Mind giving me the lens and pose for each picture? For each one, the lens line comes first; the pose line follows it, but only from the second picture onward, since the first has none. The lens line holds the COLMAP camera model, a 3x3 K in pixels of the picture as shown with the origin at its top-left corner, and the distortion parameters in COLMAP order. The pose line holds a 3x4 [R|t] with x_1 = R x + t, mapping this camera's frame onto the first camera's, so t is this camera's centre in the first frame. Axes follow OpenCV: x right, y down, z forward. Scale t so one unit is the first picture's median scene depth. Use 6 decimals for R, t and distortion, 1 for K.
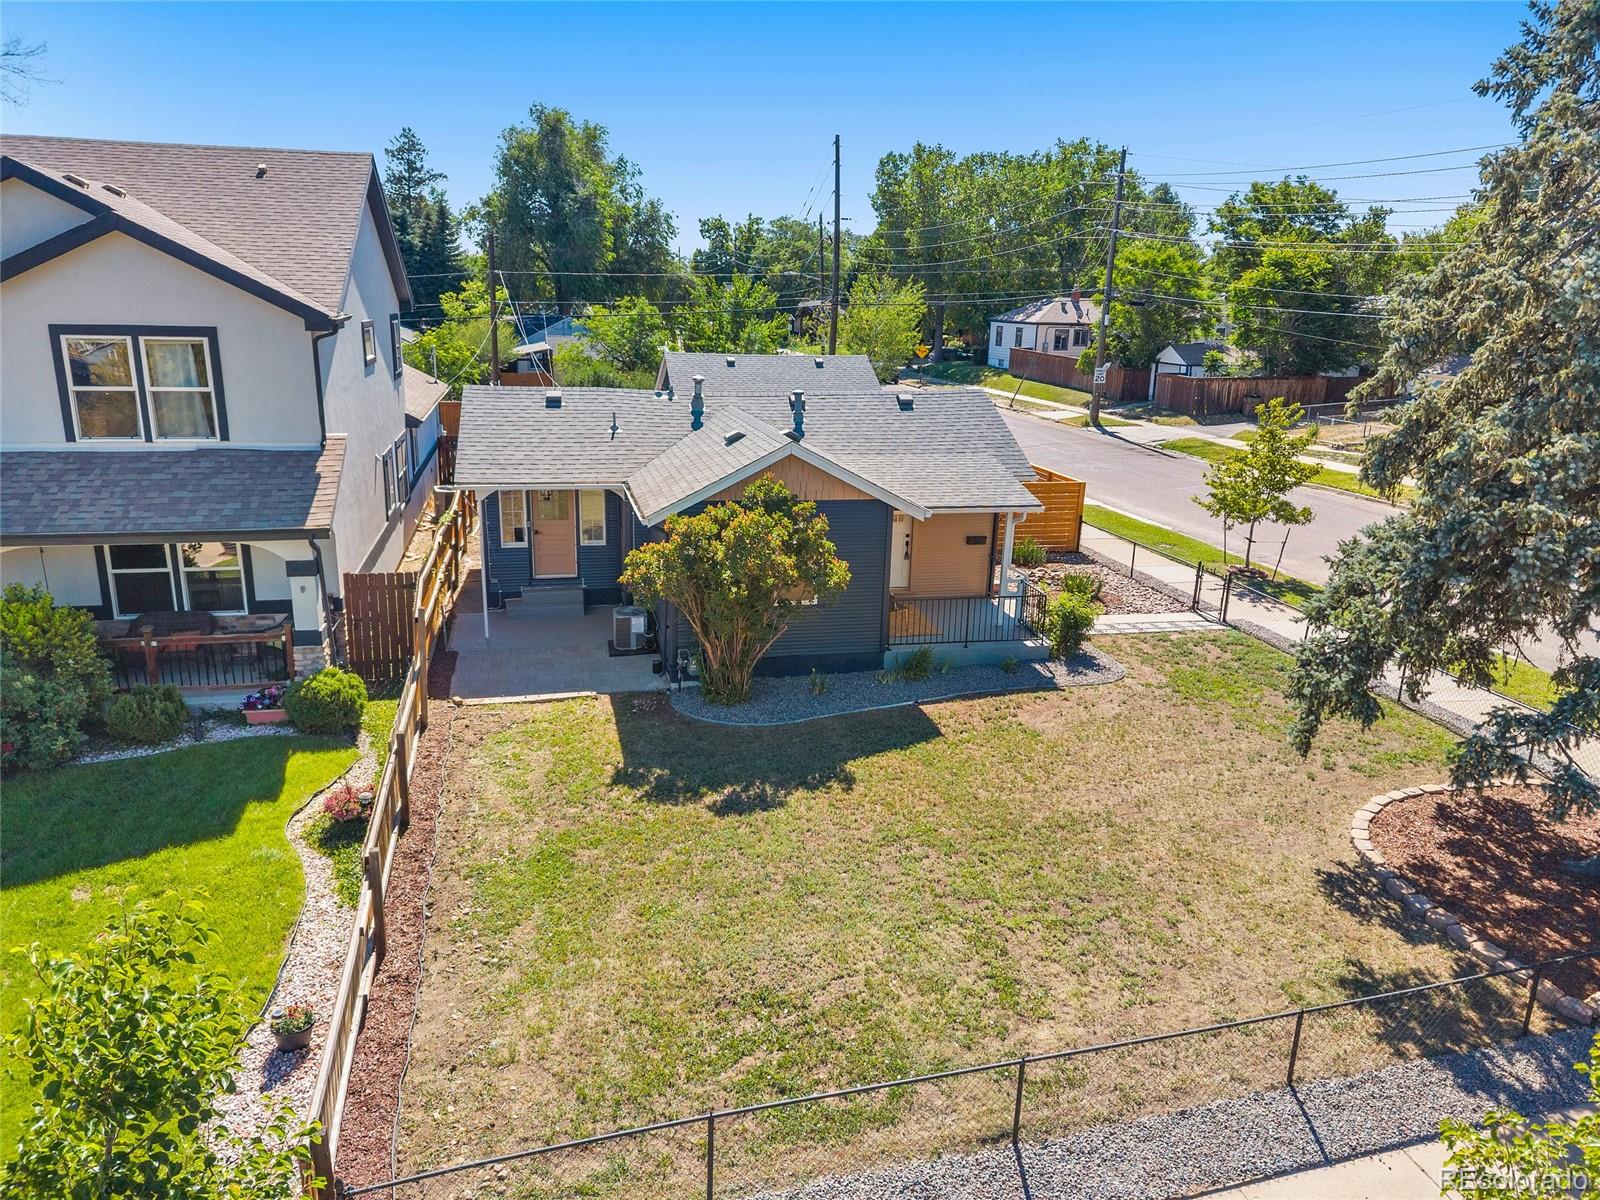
lens RADIAL K [[1109.0, 0, 795.3], [0, 1109.0, 596.9], [0, 0, 1]] dist [0.007234, -0.007994]
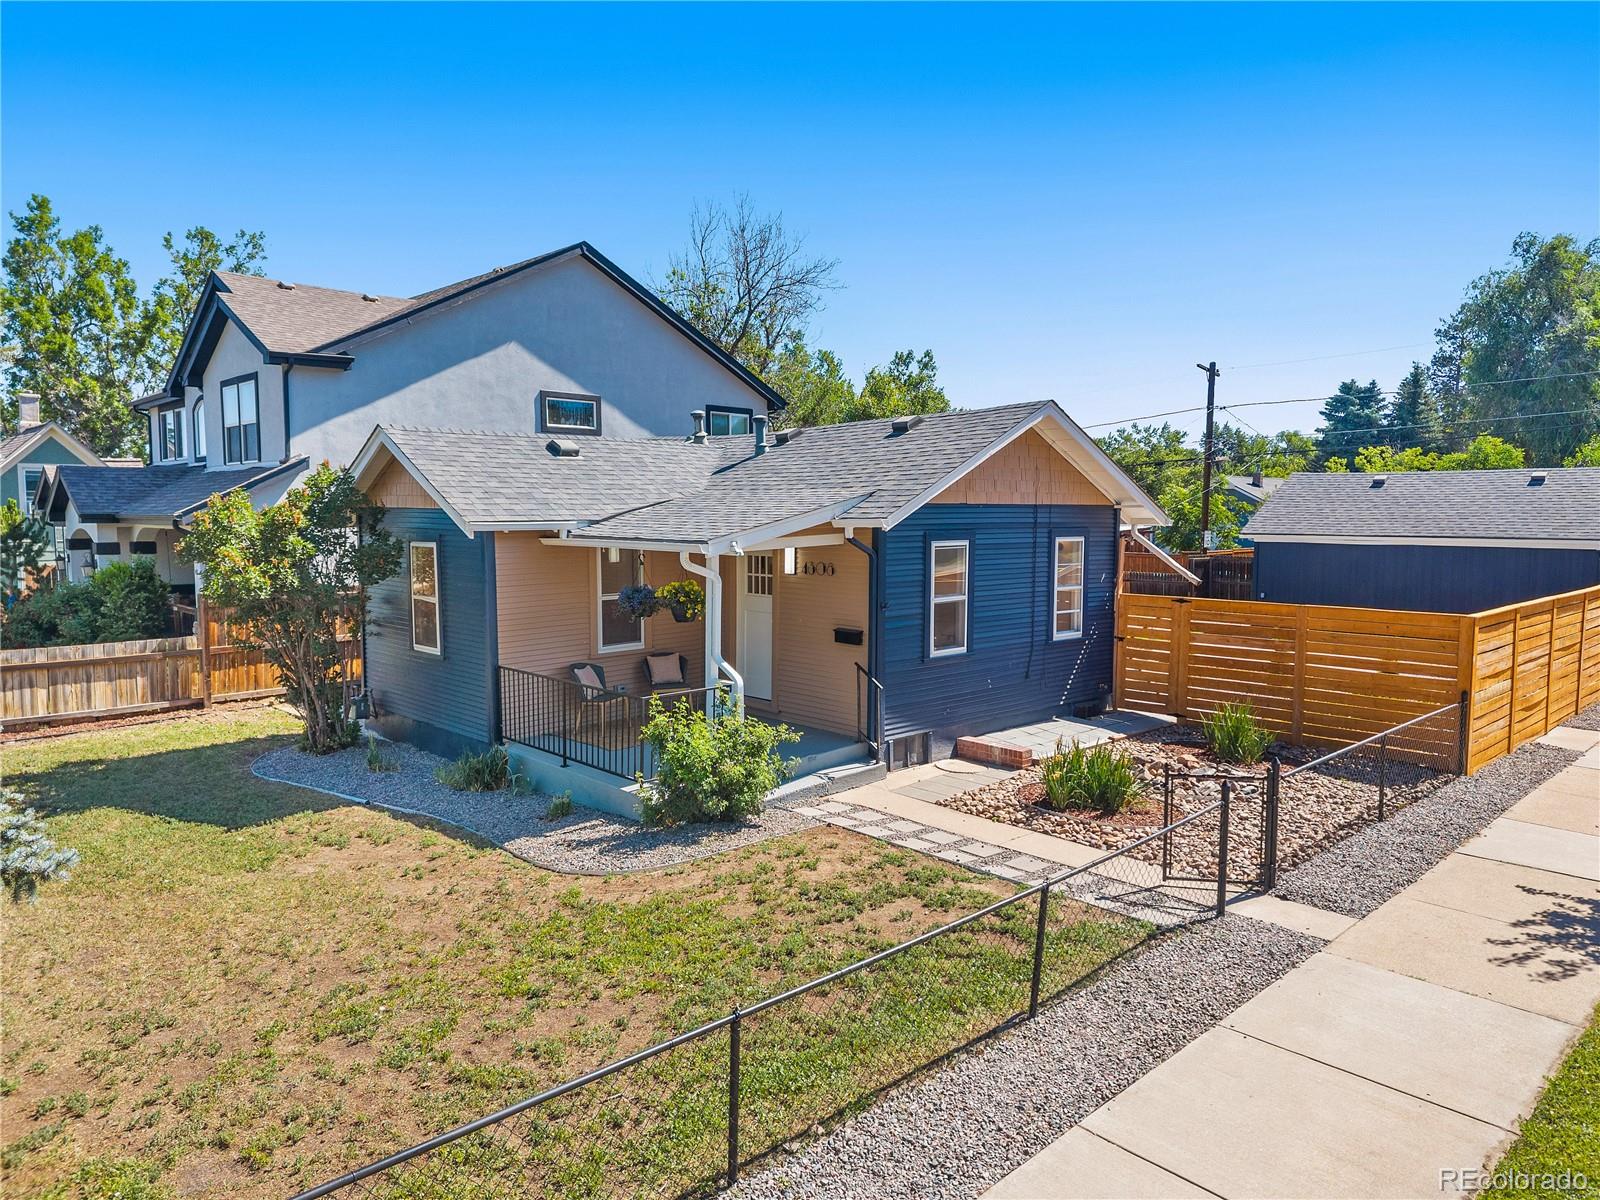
lens RADIAL K [[1089.5, 0, 801.2], [0, 1089.5, 605.8], [0, 0, 1]] dist [0.009850, -0.007322]
pose [[0.511339, 0.052623, -0.857767, 0.843039], [-0.220643, 0.972704, -0.071857, -0.028749], [0.830572, 0.226004, 0.508992, 0.927569]]
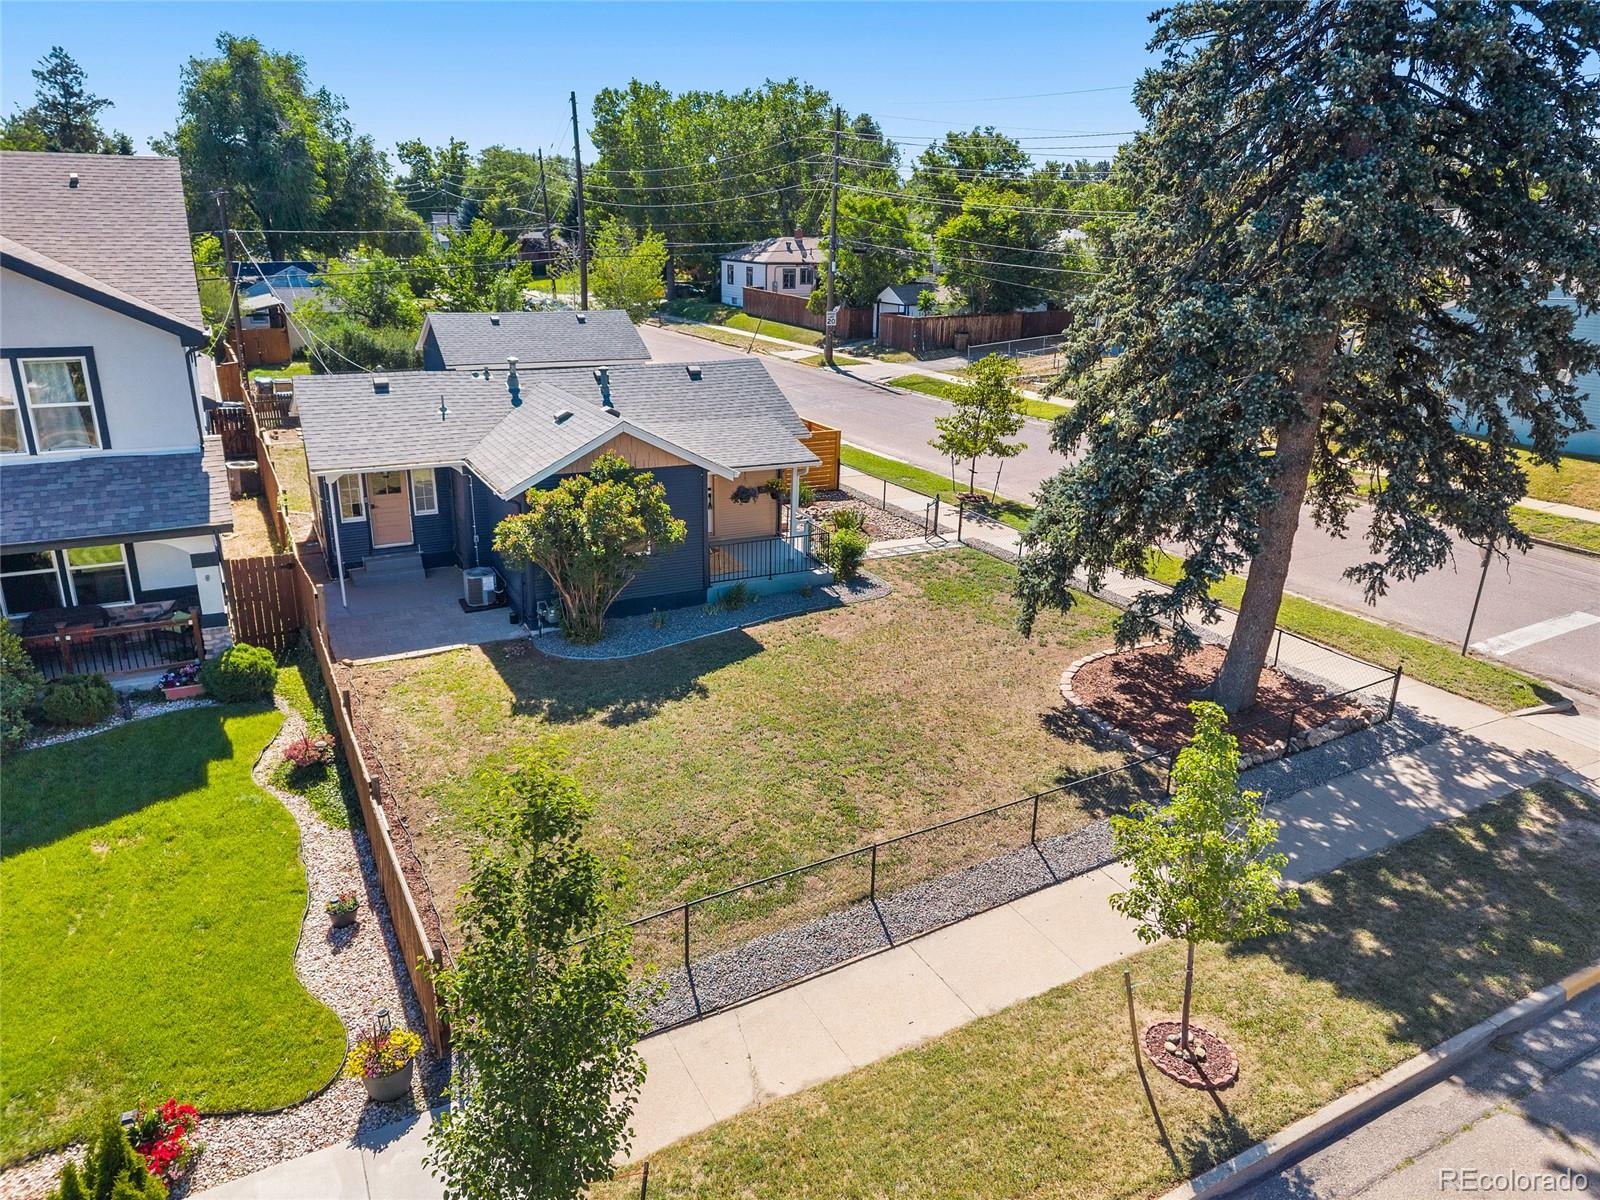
lens RADIAL K [[1110.5, 0, 812.2], [0, 1110.5, 598.4], [0, 0, 1]] dist [0.006019, -0.006593]
pose [[0.965840, -0.087967, 0.243753, -0.121223], [0.071626, 0.994598, 0.075126, -0.026368], [-0.249045, -0.055101, 0.966923, -0.246682]]
